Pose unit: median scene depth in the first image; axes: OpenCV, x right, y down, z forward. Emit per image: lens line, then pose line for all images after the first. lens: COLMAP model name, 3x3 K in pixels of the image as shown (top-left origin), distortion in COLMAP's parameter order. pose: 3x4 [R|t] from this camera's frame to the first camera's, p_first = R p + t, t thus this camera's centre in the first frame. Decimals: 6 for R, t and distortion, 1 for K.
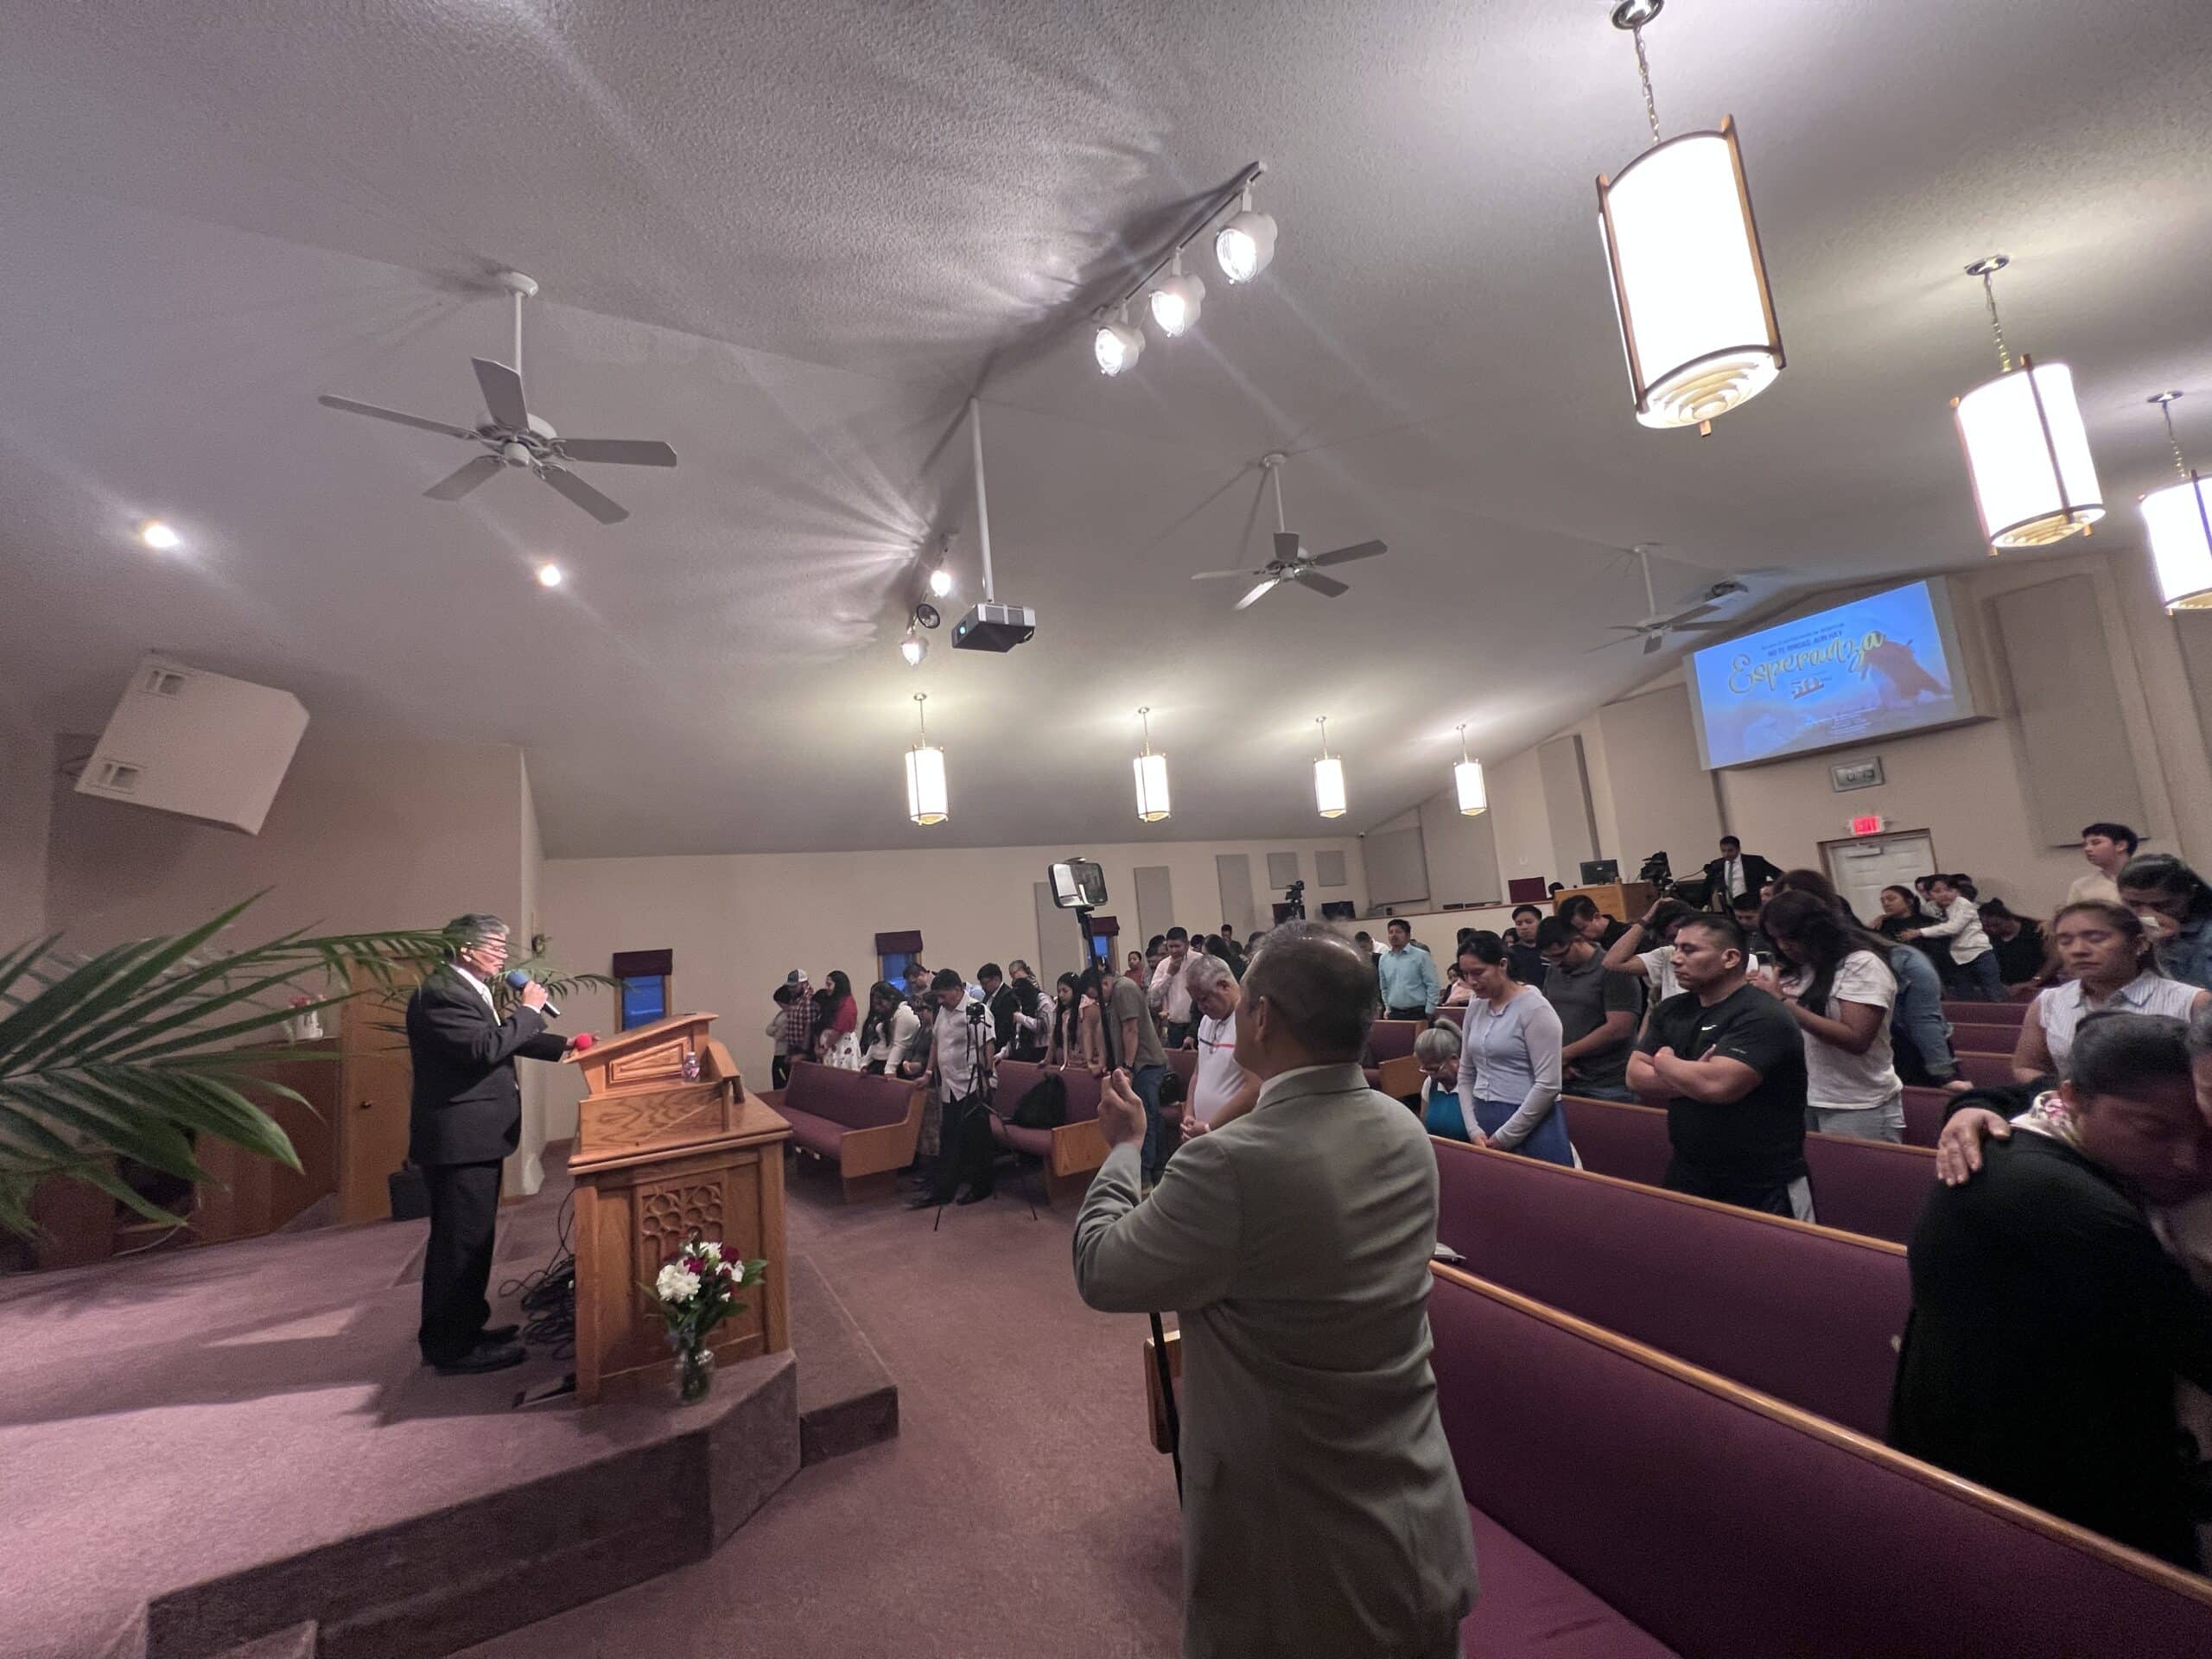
lens RADIAL K [[888.8, 0, 1106.0], [0, 888.8, 829.5], [0, 0, 1]] dist [0.002221, 0.000040]
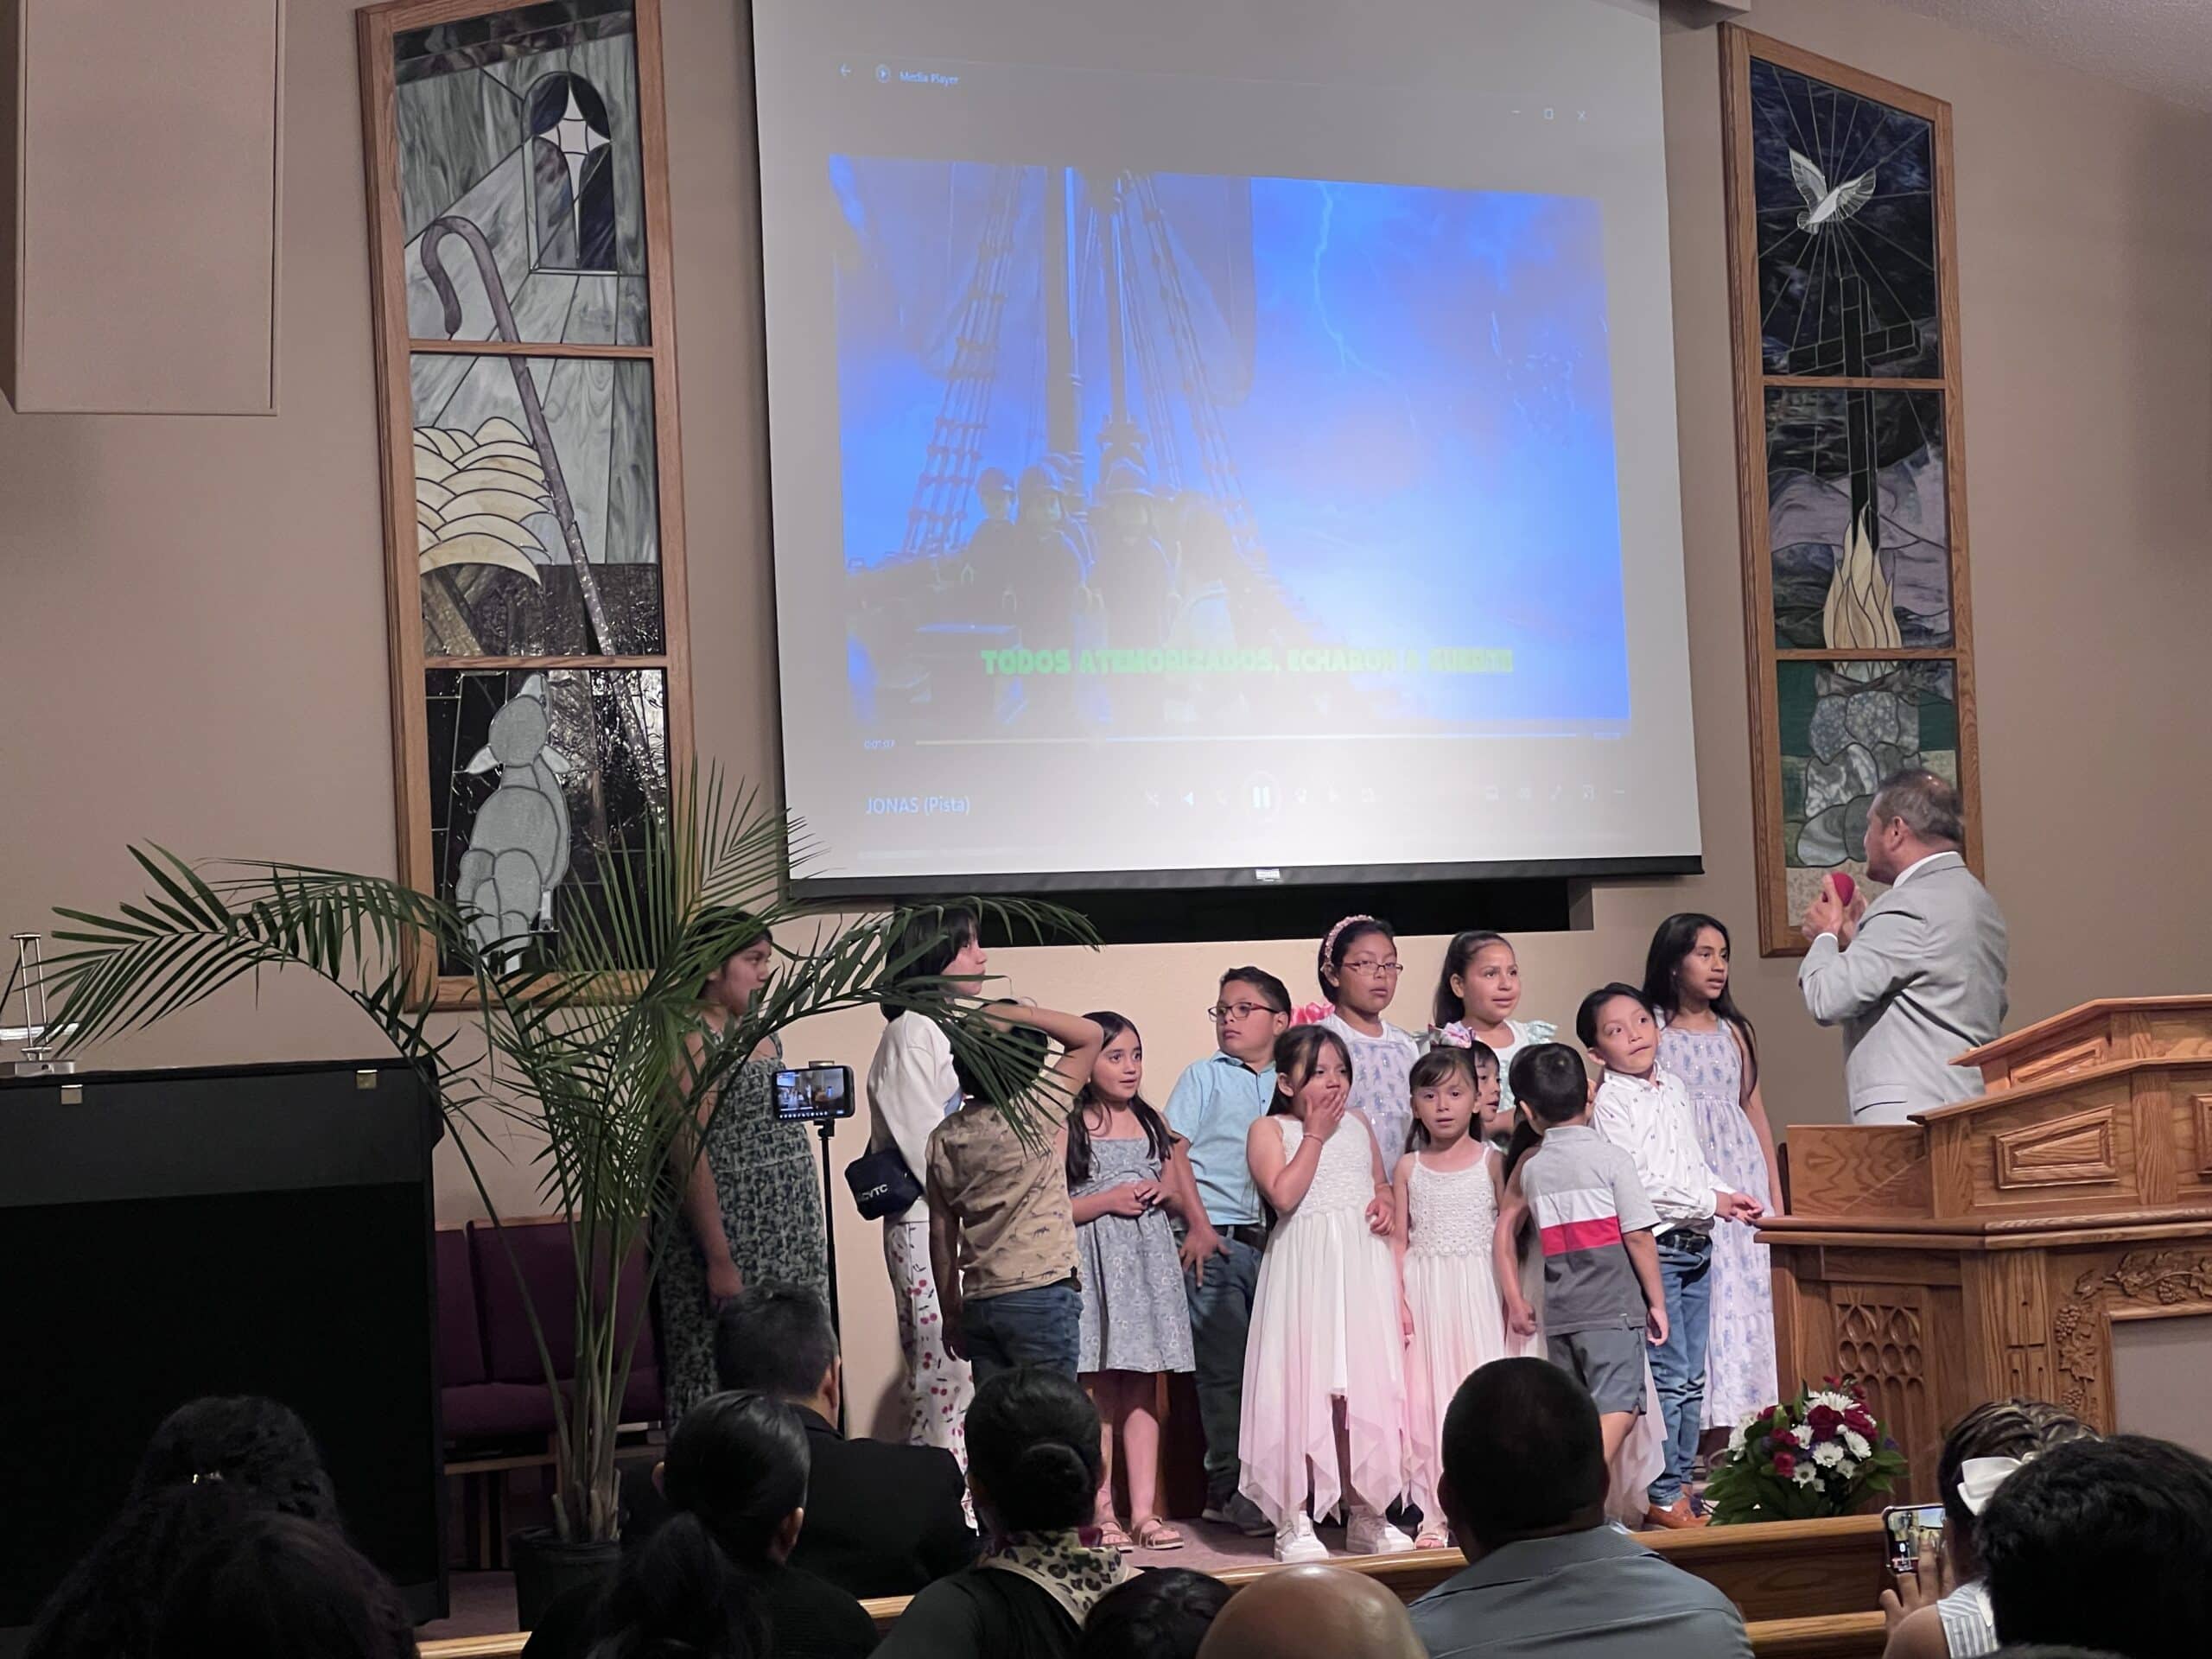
lens RADIAL K [[5076.8, 0, 1106.0], [0, 5076.8, 829.5], [0, 0, 1]] dist [0.184720, 0.572444]
pose [[0.007867, 0.045257, -0.998944, 2.564284], [0.170433, 0.984298, 0.045936, -0.104821], [0.985338, -0.170615, 0.000030, 0.567630]]
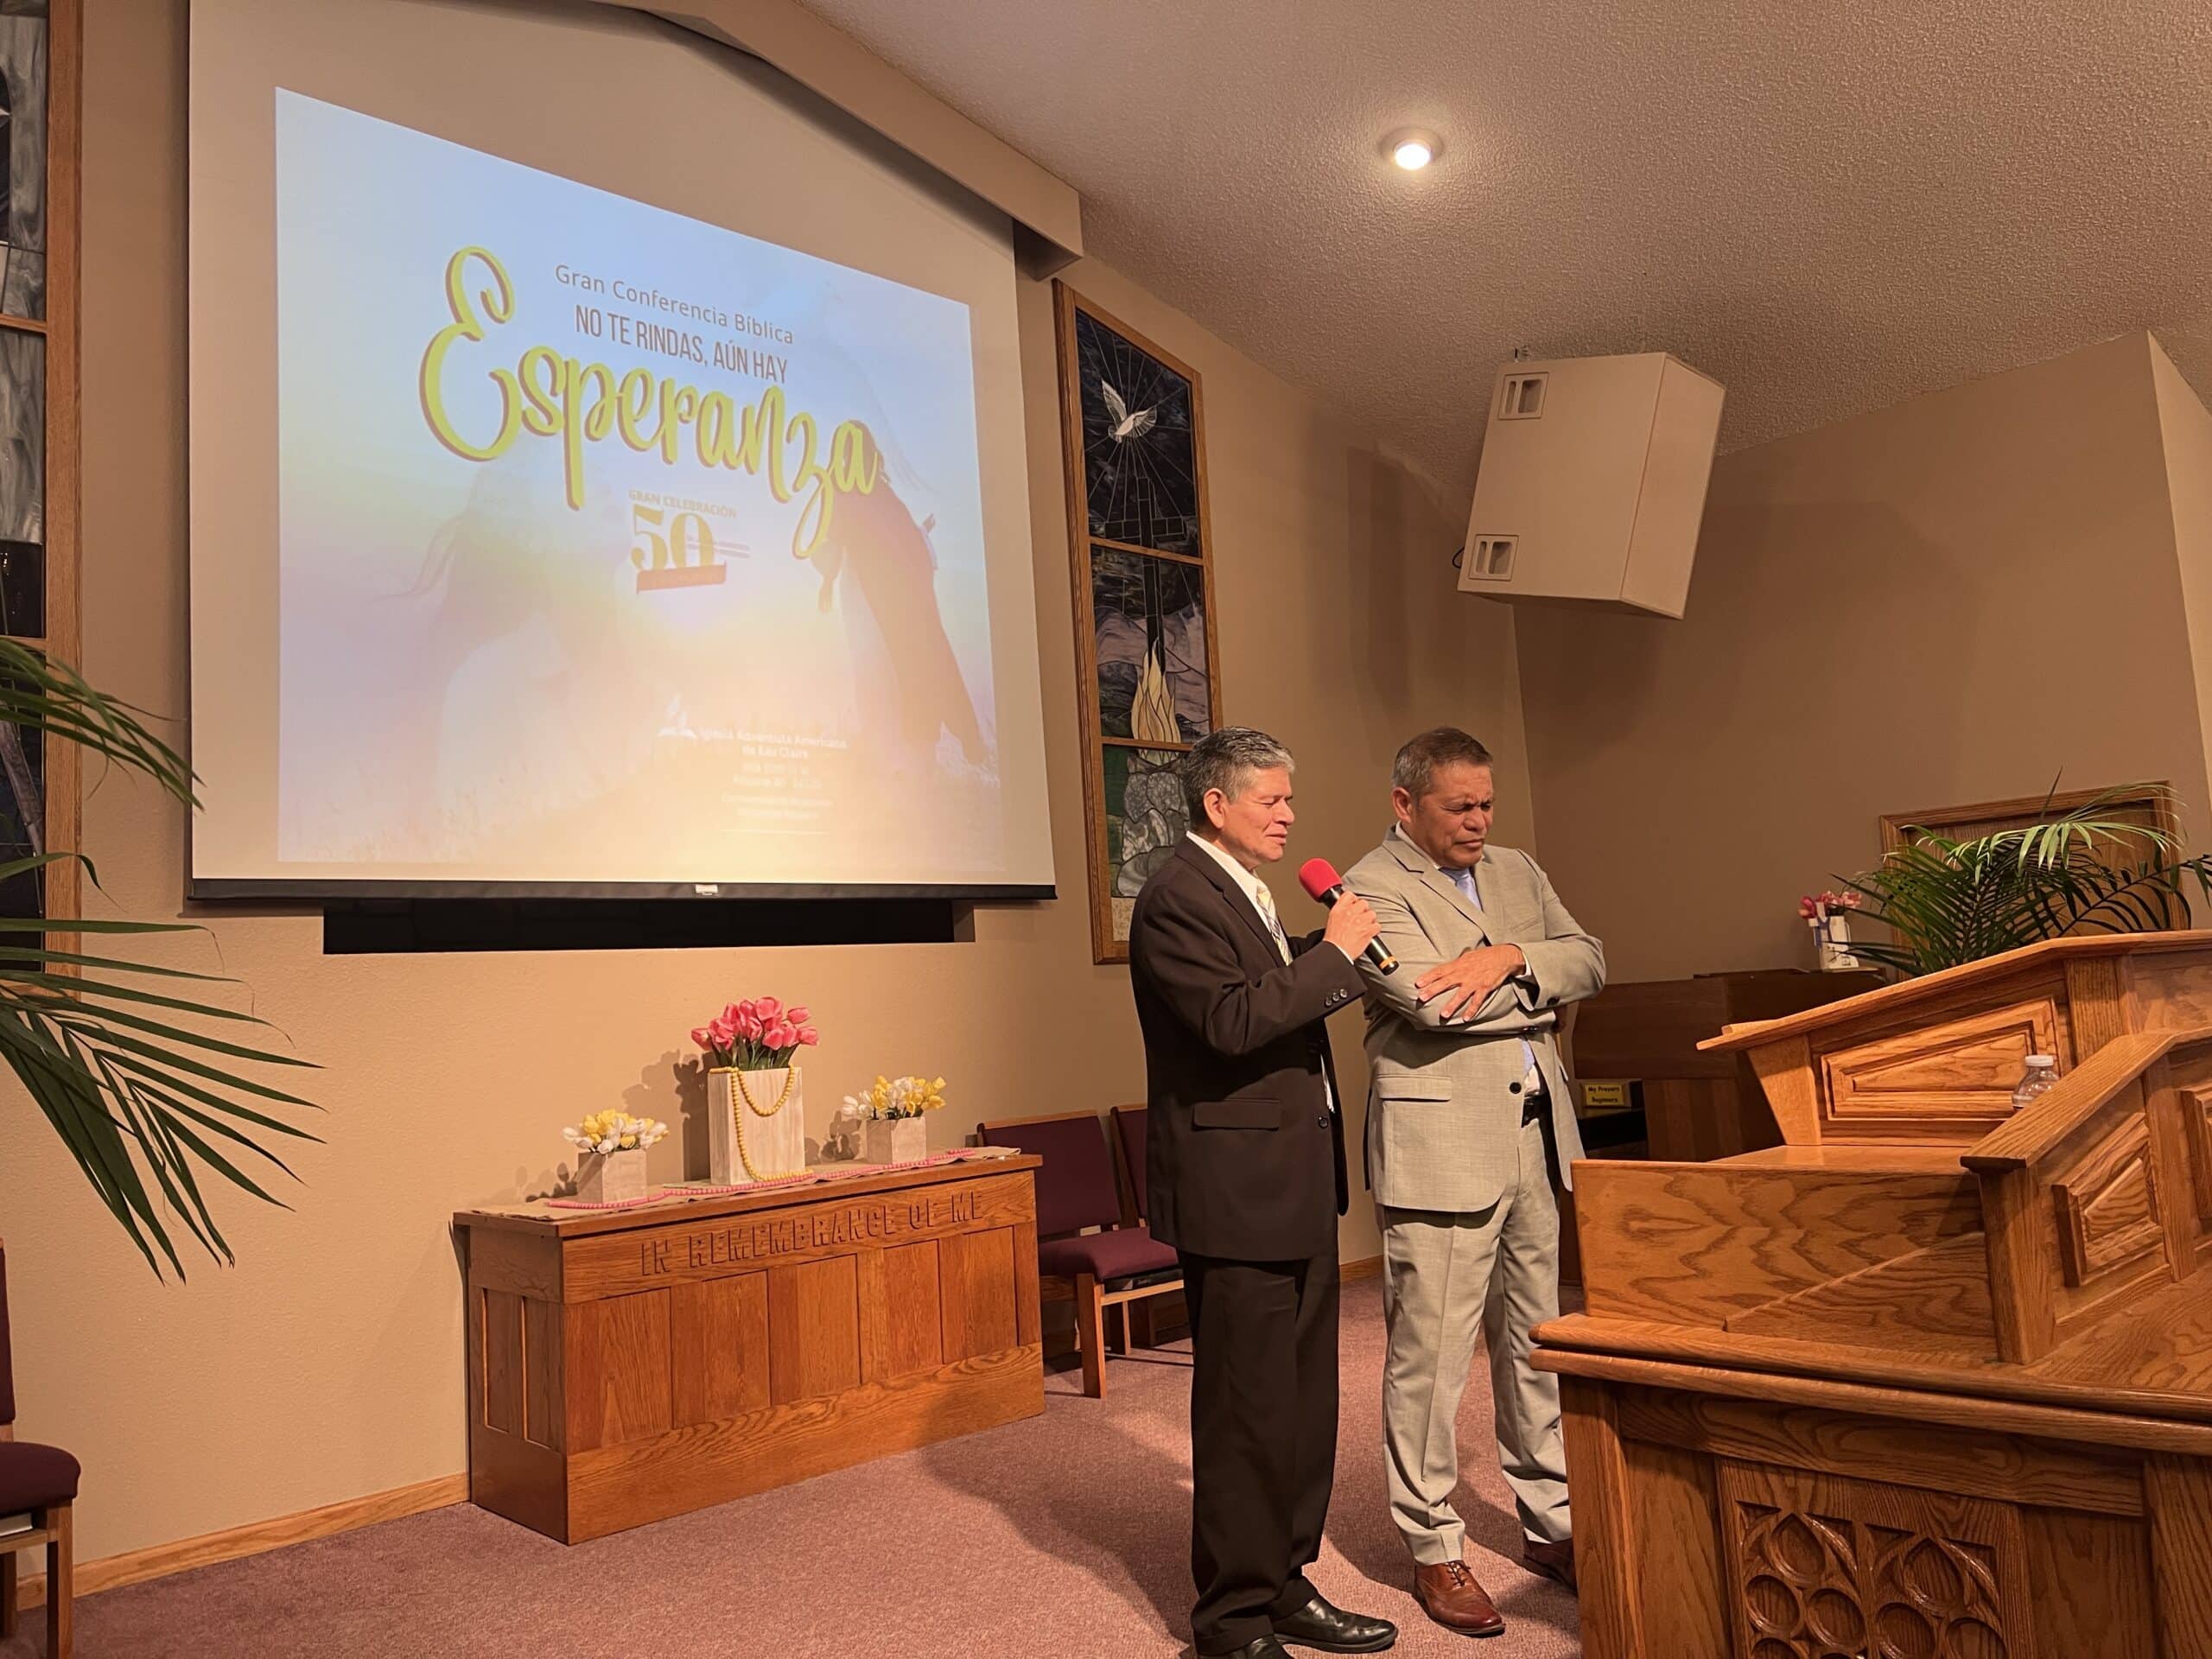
lens RADIAL K [[1663.0, 0, 1099.8], [0, 1663.0, 829.4], [0, 0, 1]] dist [0.093472, -0.125507]
pose [[0.256435, -0.035112, -0.965923, -0.010136], [0.162347, 0.986707, 0.007232, 0.139313], [0.952830, -0.158669, 0.258727, 0.646947]]
